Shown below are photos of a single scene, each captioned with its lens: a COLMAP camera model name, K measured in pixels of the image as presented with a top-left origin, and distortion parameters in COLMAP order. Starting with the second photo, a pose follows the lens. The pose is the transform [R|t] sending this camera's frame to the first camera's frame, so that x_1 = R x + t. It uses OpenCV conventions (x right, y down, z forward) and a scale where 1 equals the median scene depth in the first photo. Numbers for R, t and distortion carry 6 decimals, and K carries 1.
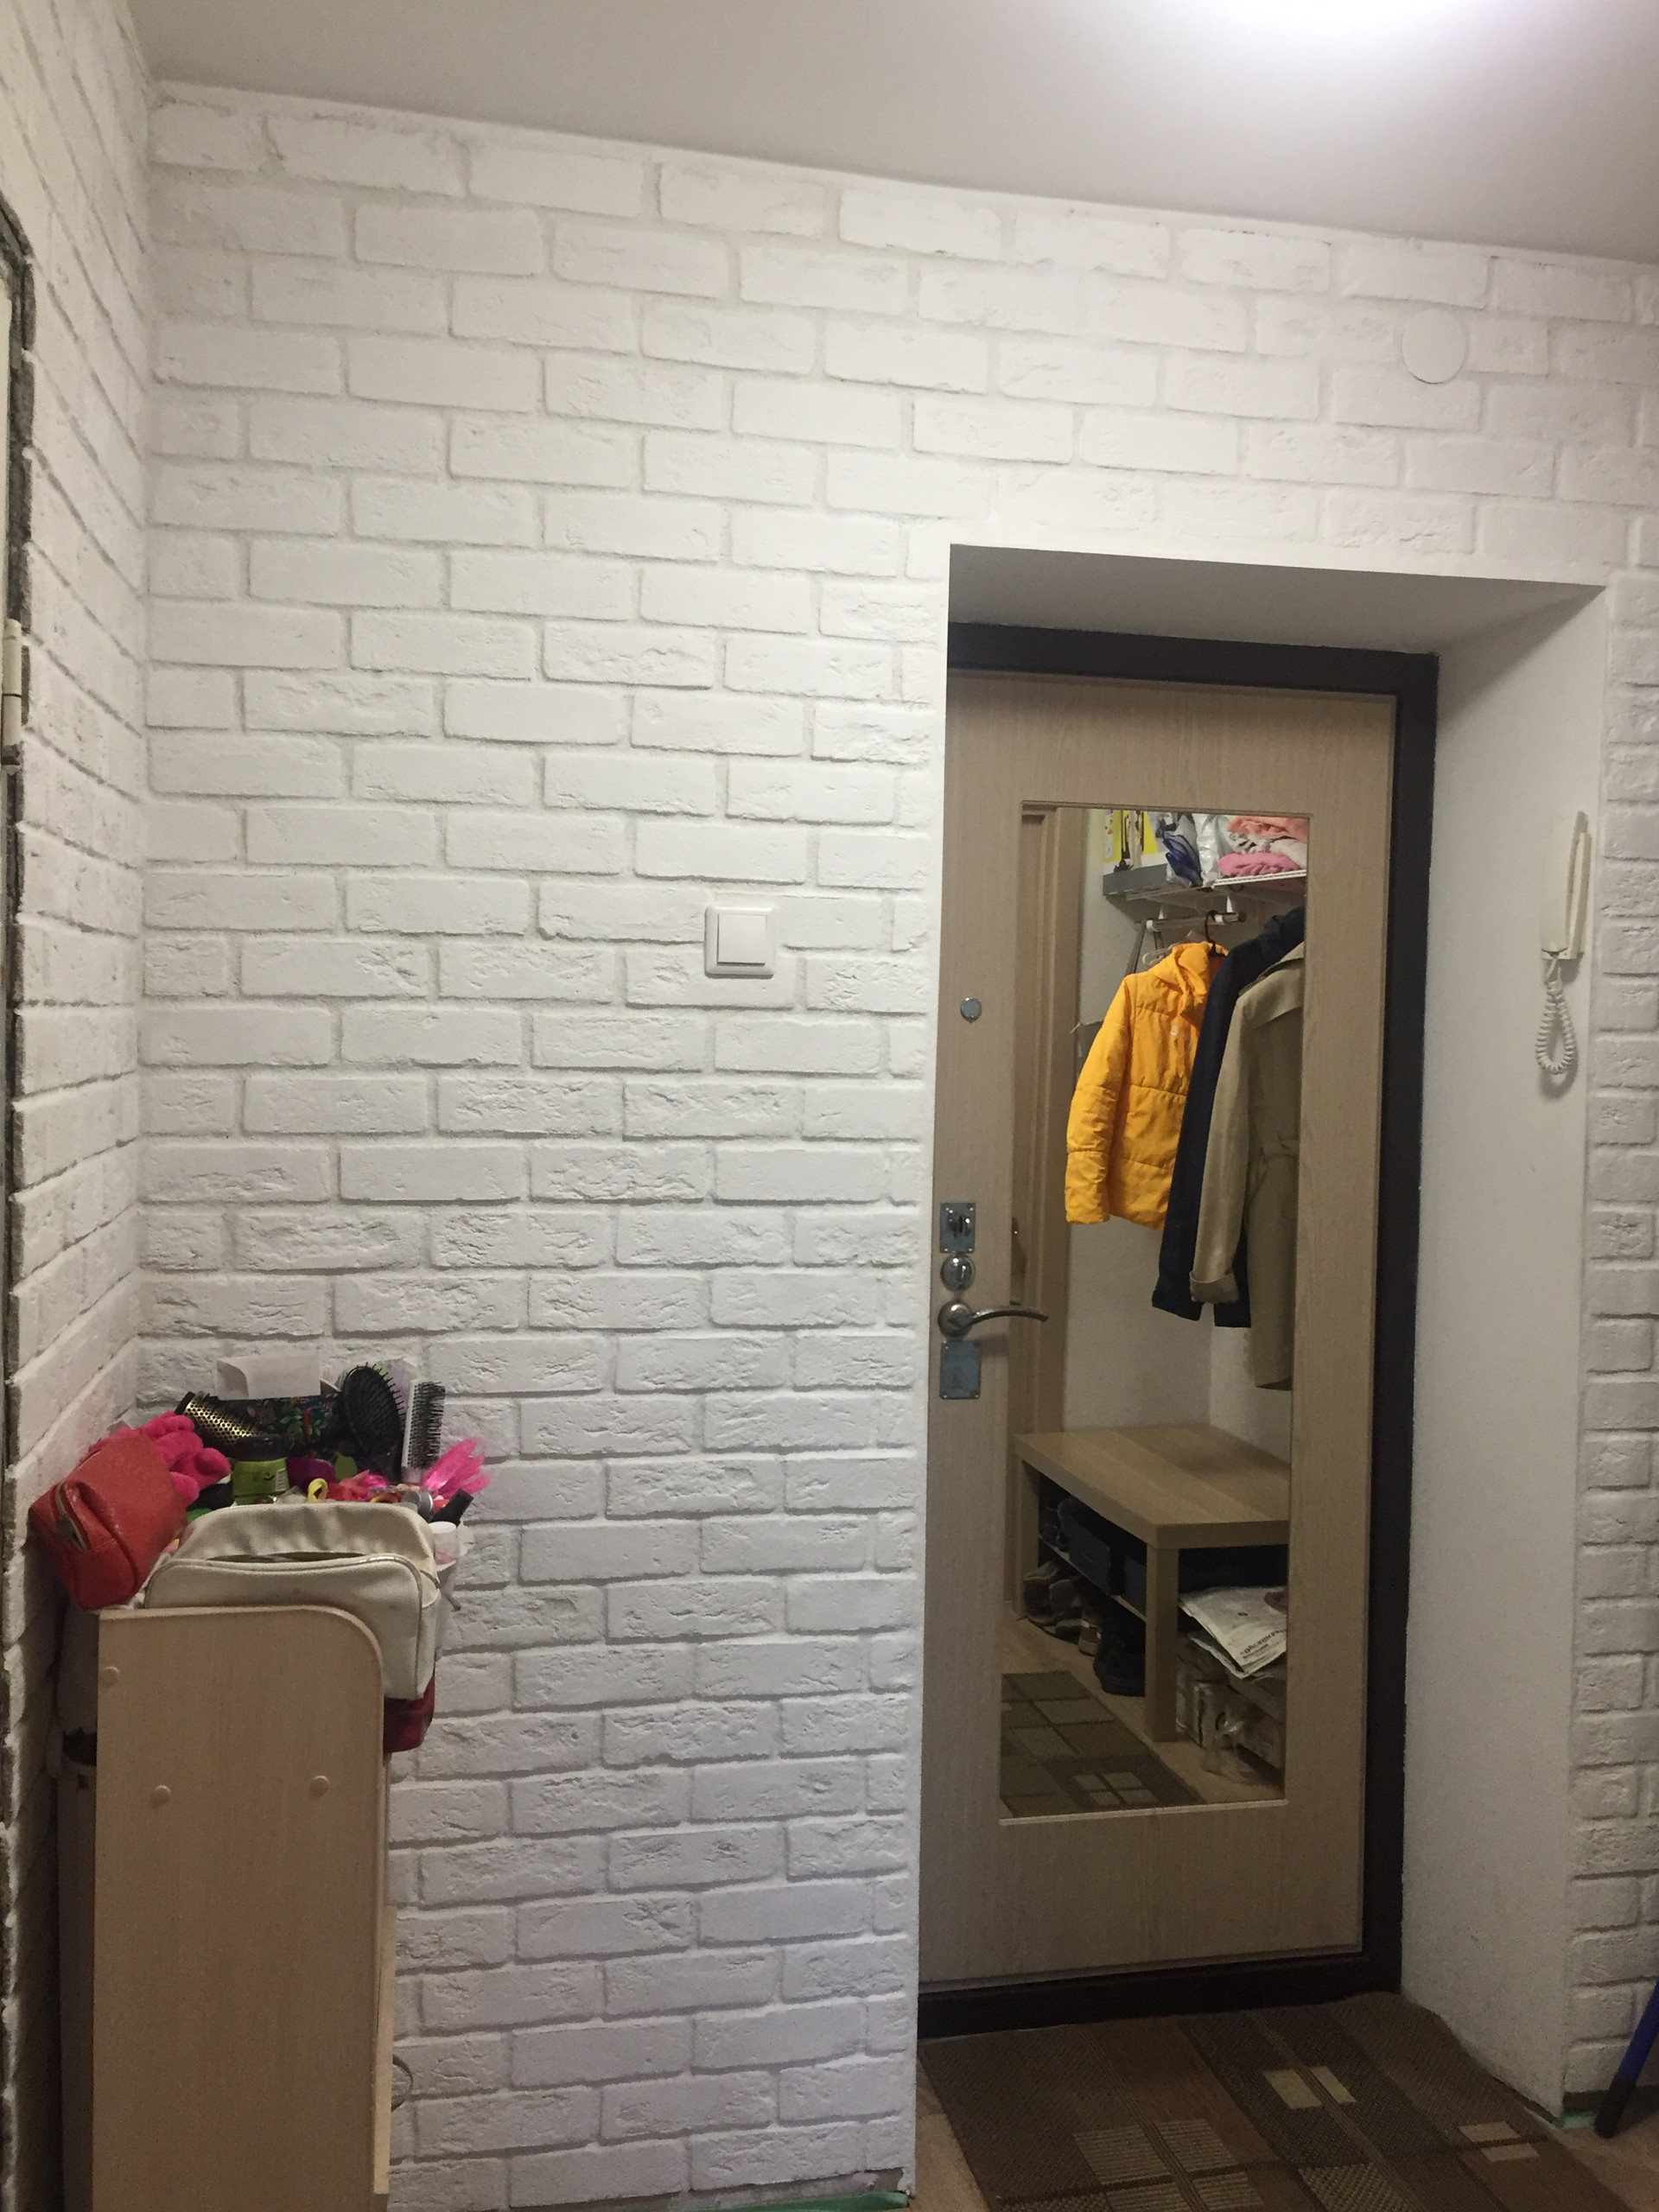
lens RADIAL K [[1909.1, 0, 825.7], [0, 1909.1, 1107.2], [0, 0, 1]] dist [0.036421, 0.000629]
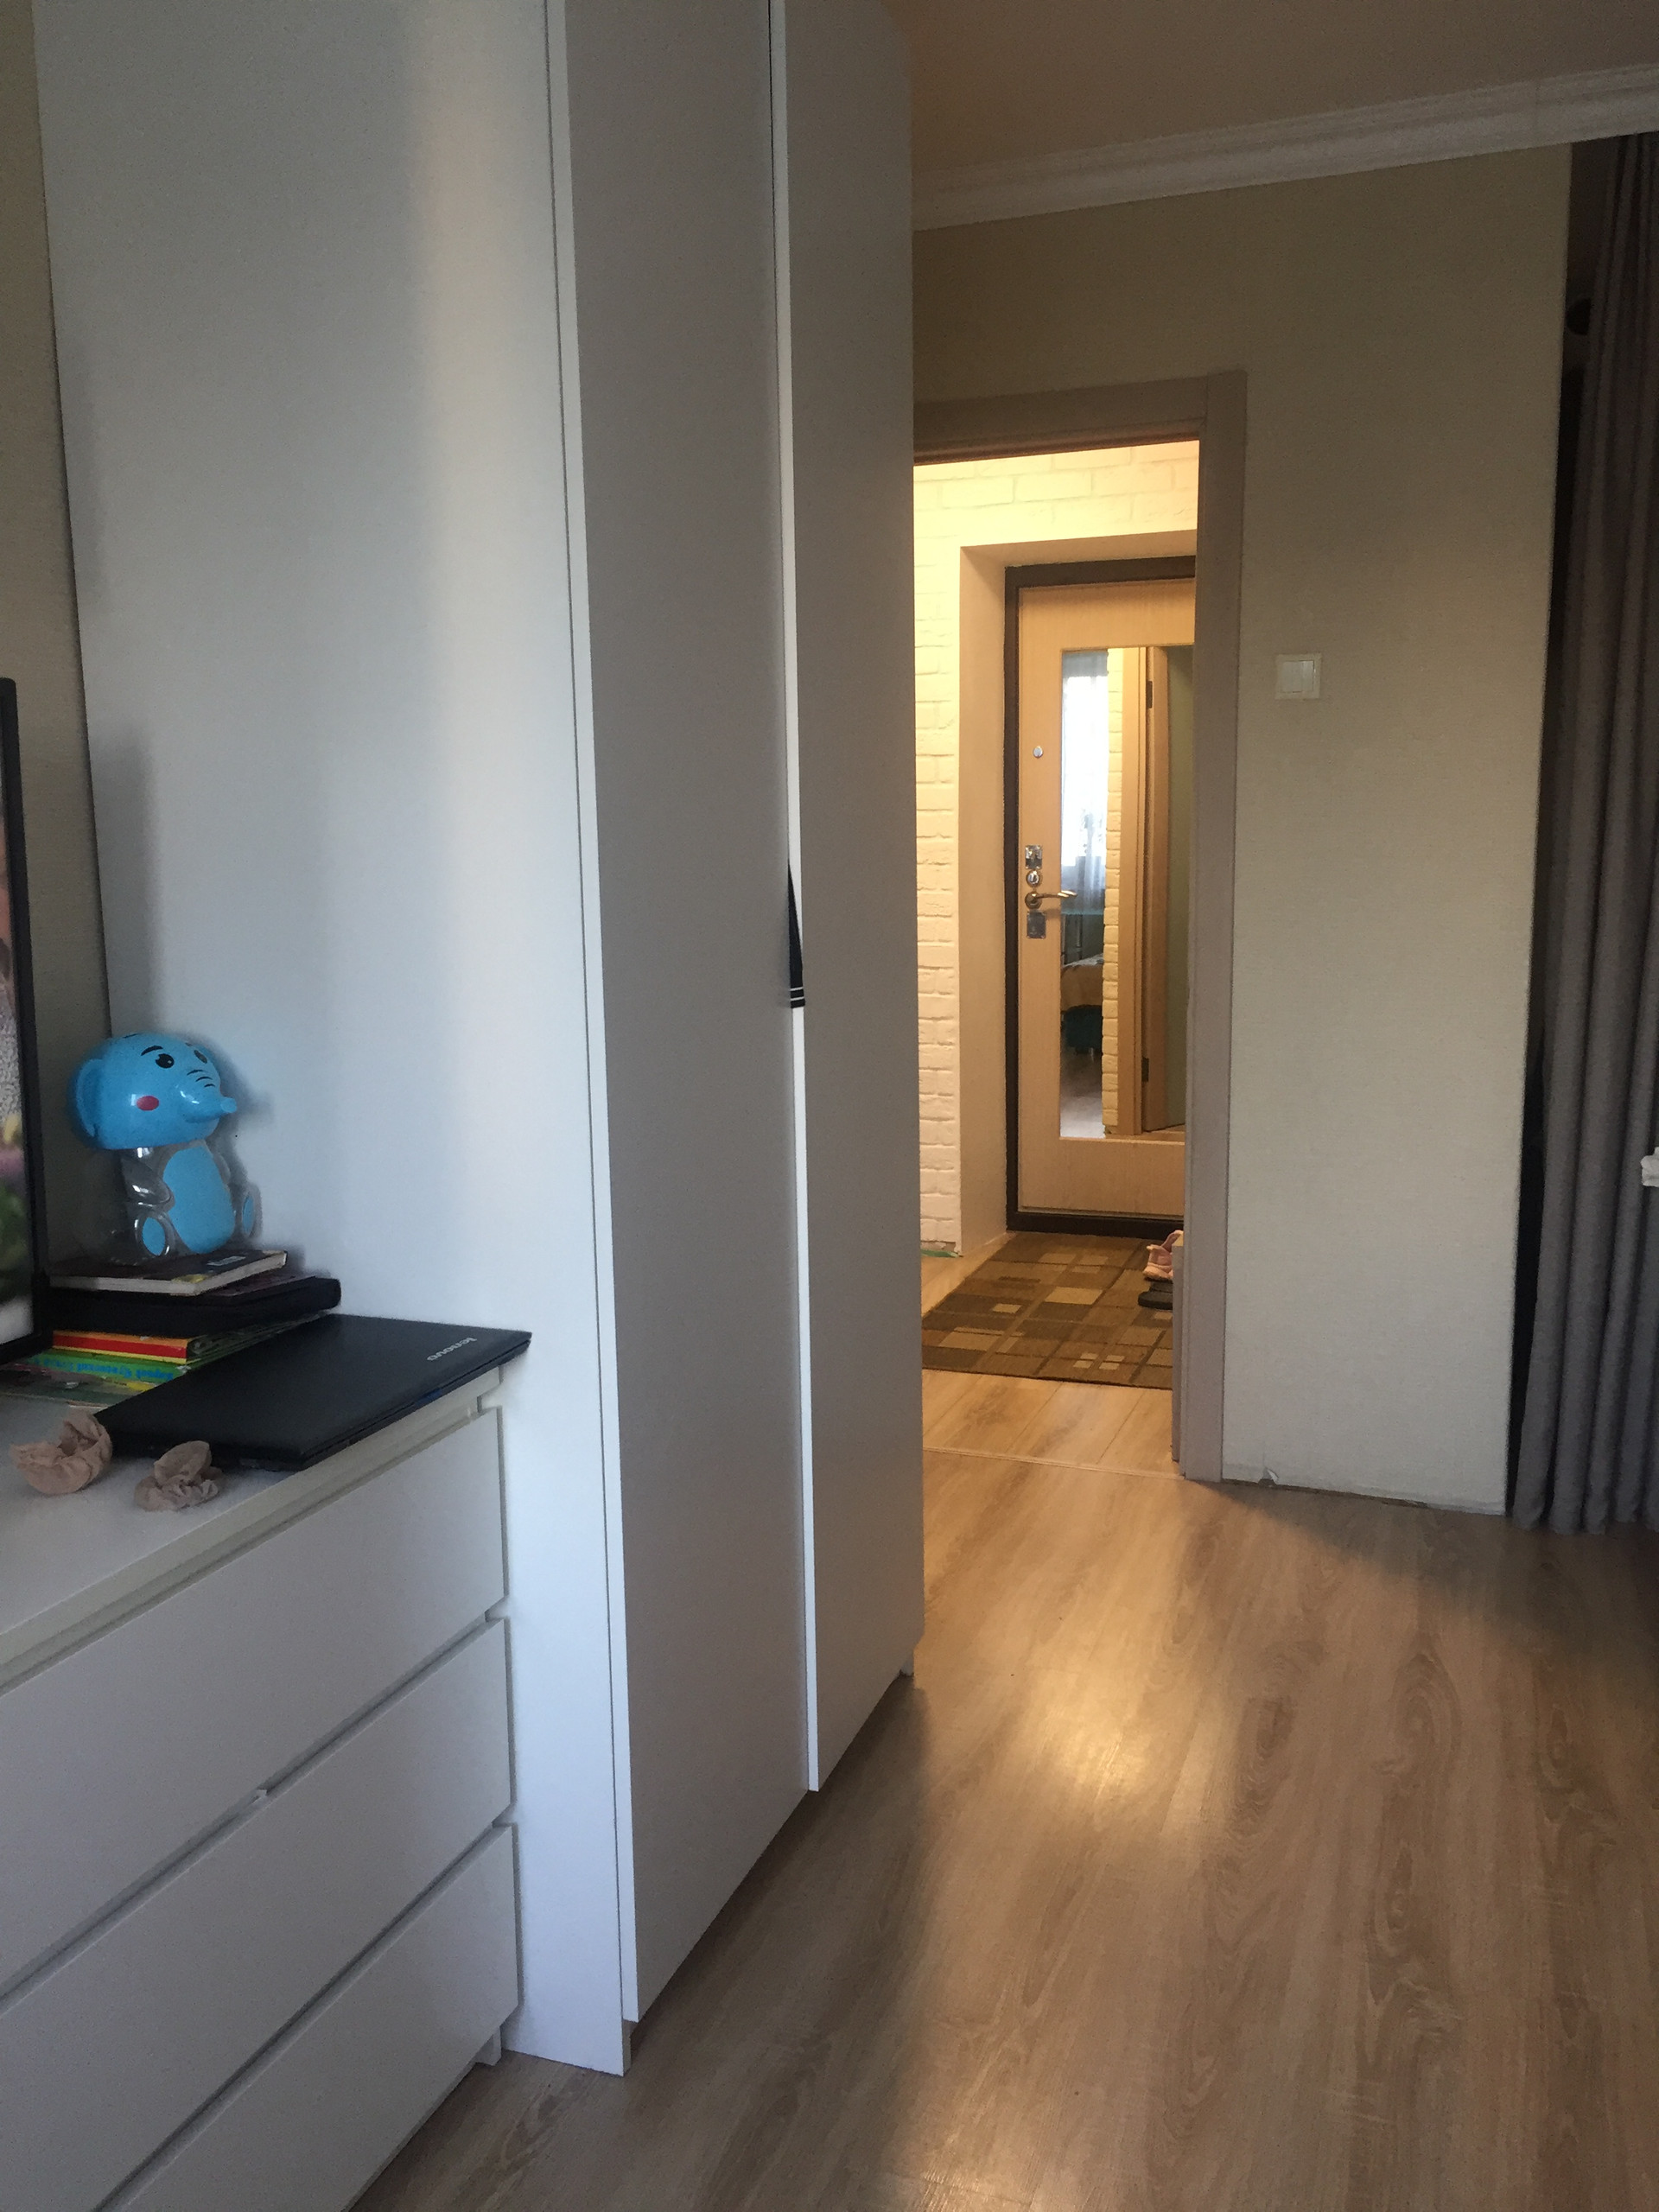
lens RADIAL K [[1909.1, 0, 831.7], [0, 1909.1, 1106.4], [0, 0, 1]] dist [0.036421, 0.000629]
pose [[0.839442, 0.051263, -0.541025, 1.197360], [0.011191, 0.993699, 0.111518, 0.114411], [0.543333, -0.099668, 0.833580, -1.059205]]
